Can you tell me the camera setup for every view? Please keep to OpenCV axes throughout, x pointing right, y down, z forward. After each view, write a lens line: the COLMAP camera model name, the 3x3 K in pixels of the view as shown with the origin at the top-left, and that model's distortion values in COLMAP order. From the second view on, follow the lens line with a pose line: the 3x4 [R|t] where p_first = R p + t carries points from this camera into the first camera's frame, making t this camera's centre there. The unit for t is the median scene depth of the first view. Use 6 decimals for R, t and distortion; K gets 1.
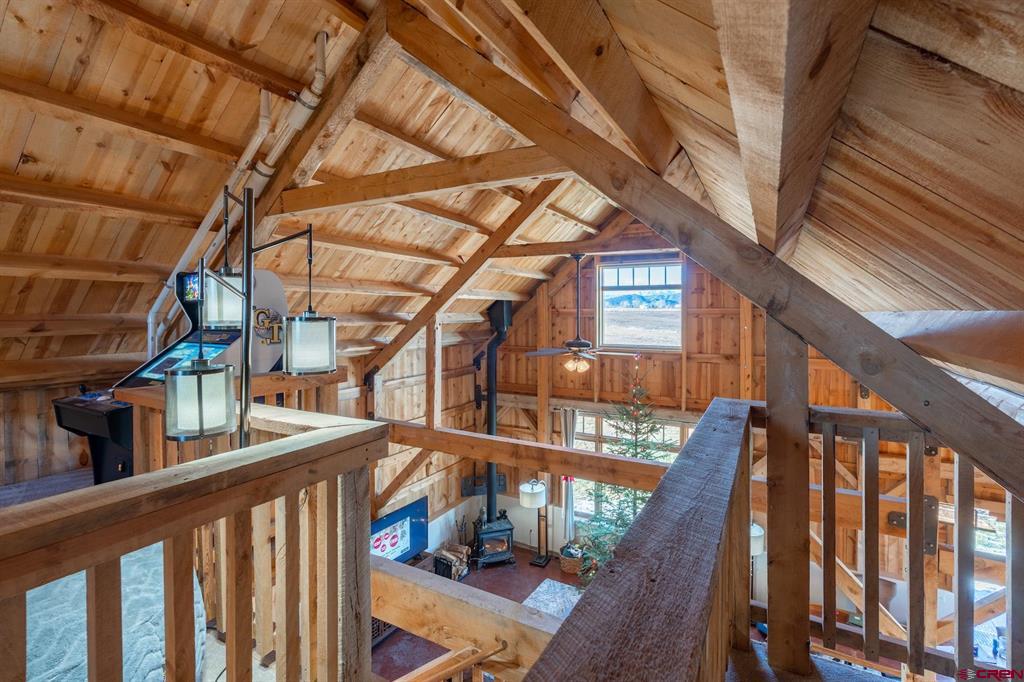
lens RADIAL K [[465.8, 0, 519.6], [0, 465.8, 314.9], [0, 0, 1]] dist [-0.009756, 0.004657]
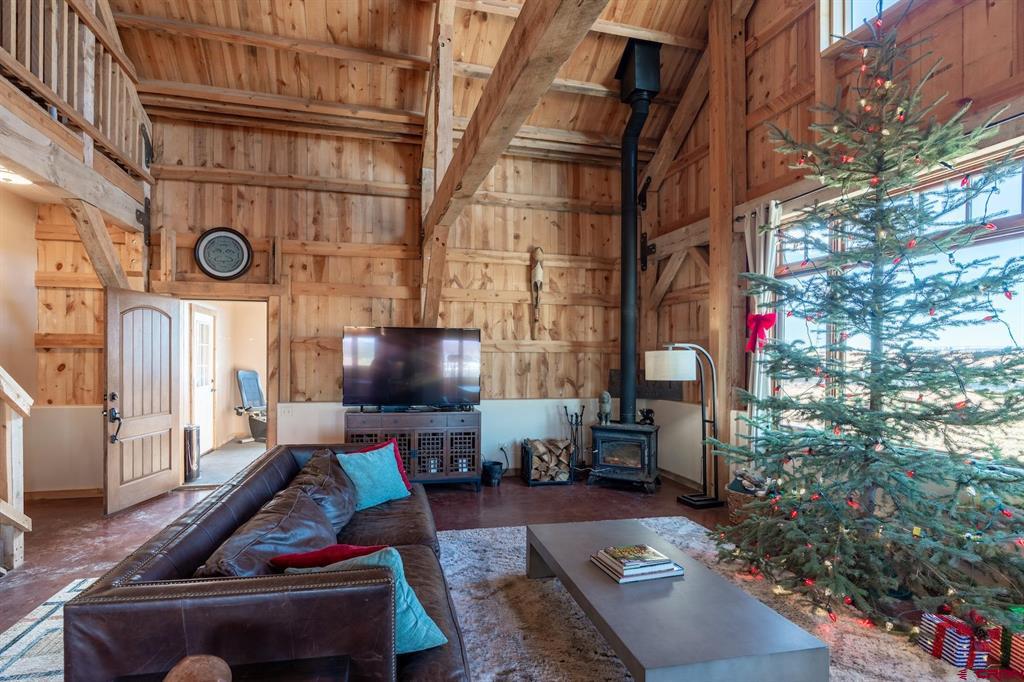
lens RADIAL K [[489.9, 0, 477.0], [0, 489.9, 357.8], [0, 0, 1]] dist [-0.005228, 0.001130]
pose [[0.664731, 0.006331, -0.747056, 0.297291], [-0.011464, 0.999933, -0.001727, 0.368173], [0.746995, 0.009712, 0.664759, 0.429446]]
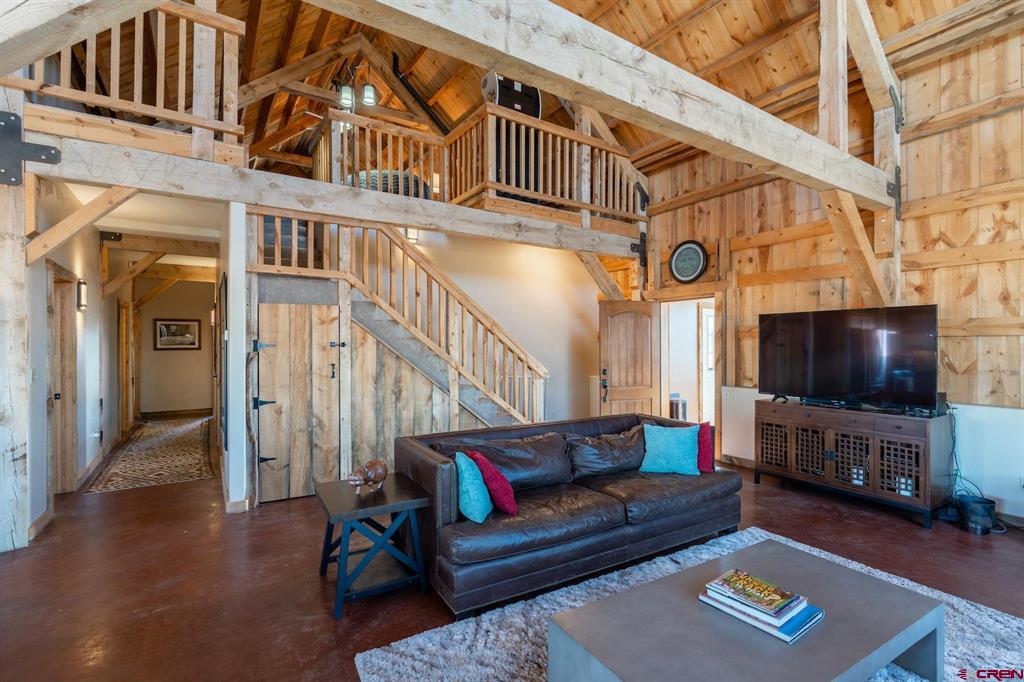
lens RADIAL K [[465.8, 0, 507.0], [0, 465.8, 342.8], [0, 0, 1]] dist [-0.009756, 0.004657]
pose [[-0.479489, -0.000757, -0.877548, 0.396102], [-0.001942, 0.999998, 0.000198, 0.366128], [0.877546, 0.001799, -0.479489, 0.704286]]
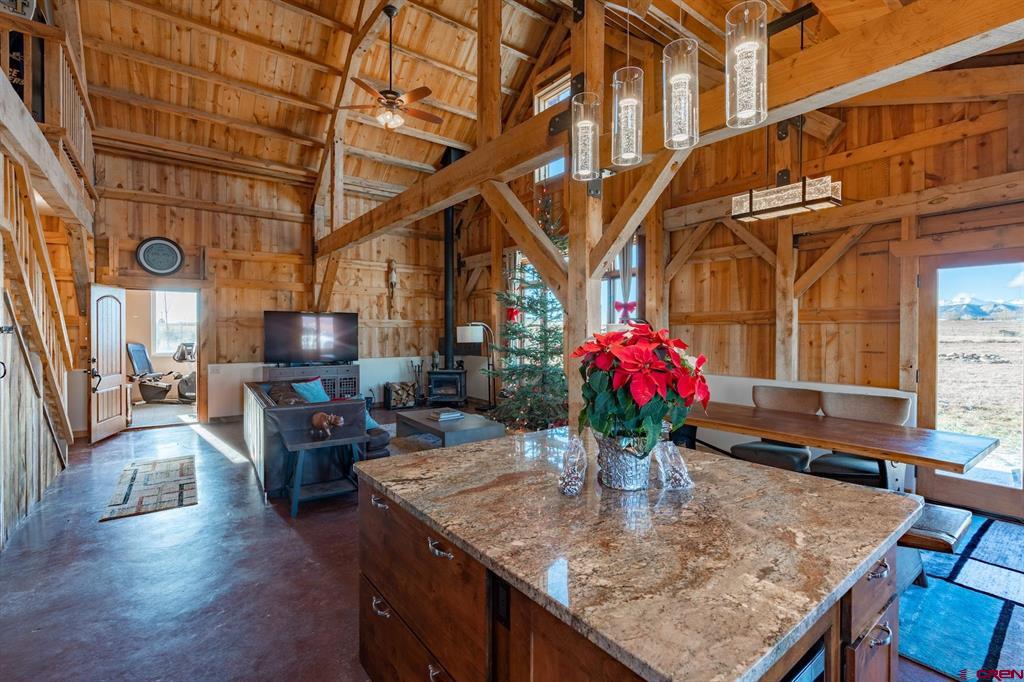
lens RADIAL K [[465.8, 0, 514.5], [0, 465.8, 333.2], [0, 0, 1]] dist [-0.009756, 0.004657]
pose [[0.908215, 0.002093, -0.418499, 0.515413], [-0.002466, 0.999997, -0.000350, 0.370961], [0.418497, 0.001350, 0.908217, 0.124542]]
